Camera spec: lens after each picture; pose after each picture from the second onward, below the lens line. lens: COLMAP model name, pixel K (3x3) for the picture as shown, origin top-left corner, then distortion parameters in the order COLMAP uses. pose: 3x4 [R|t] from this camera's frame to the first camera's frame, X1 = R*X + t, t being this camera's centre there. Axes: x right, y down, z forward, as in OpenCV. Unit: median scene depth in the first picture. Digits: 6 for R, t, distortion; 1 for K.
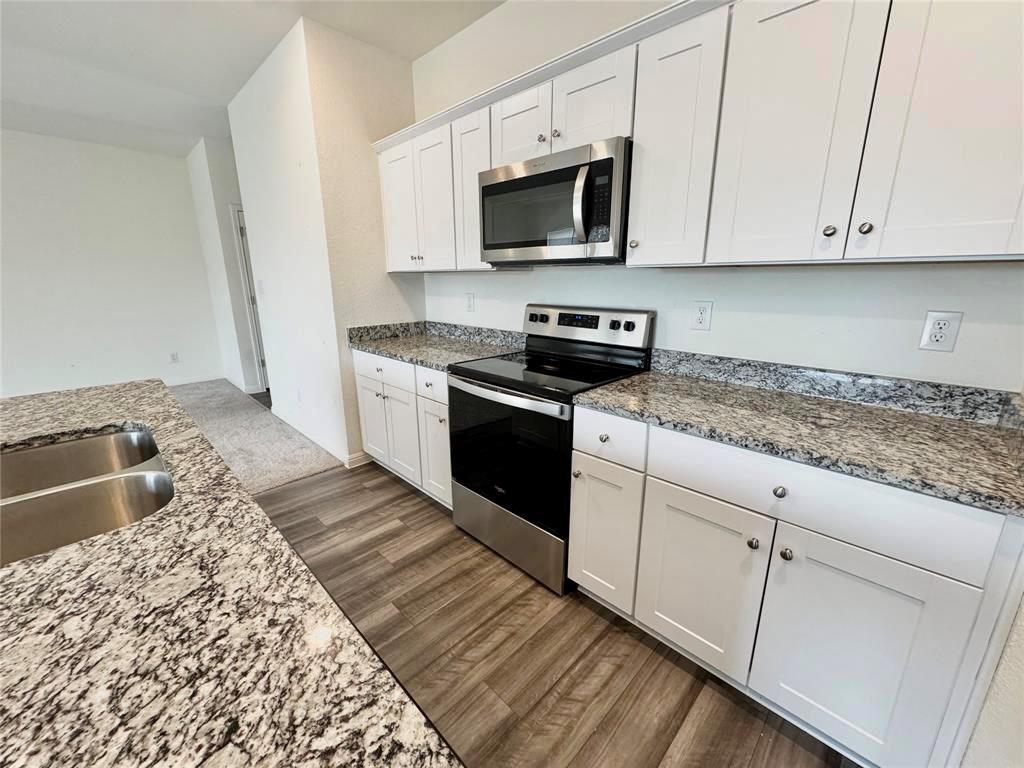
lens RADIAL K [[408.6, 0, 513.8], [0, 408.6, 383.3], [0, 0, 1]] dist [0.000717, -0.000107]
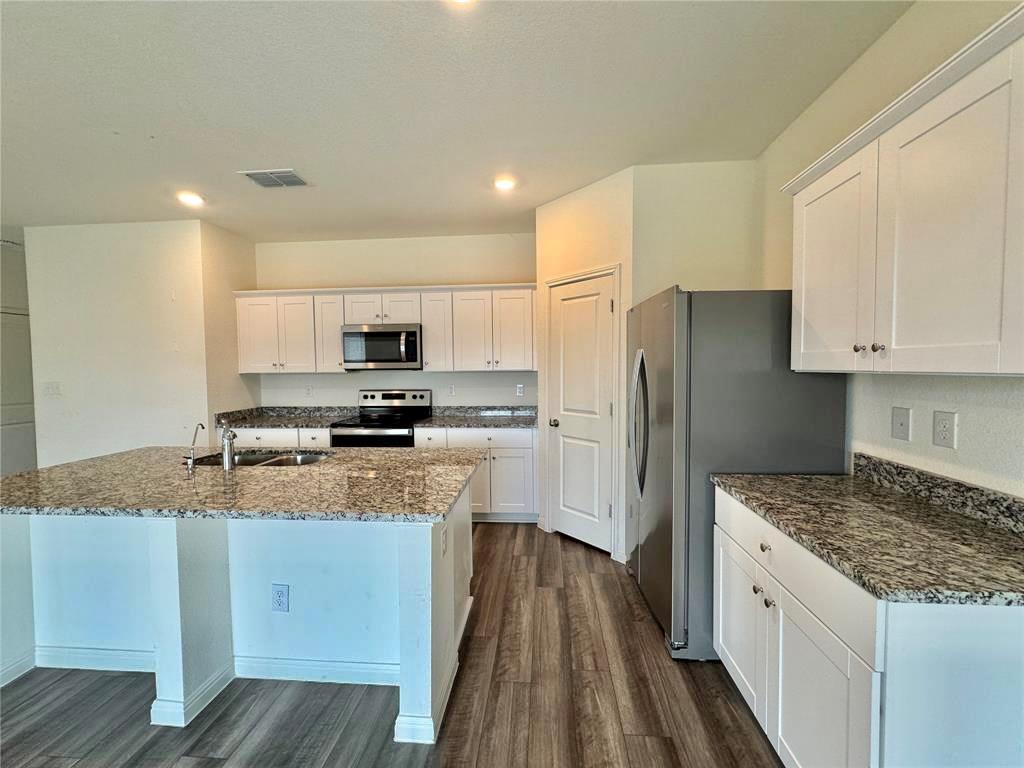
lens RADIAL K [[408.6, 0, 510.0], [0, 408.6, 382.4], [0, 0, 1]] dist [0.000717, -0.000107]
pose [[0.769657, -0.030799, 0.637715, -0.678956], [0.168233, 0.973320, -0.156032, 0.187537], [-0.615895, 0.227376, 0.754304, -0.878423]]
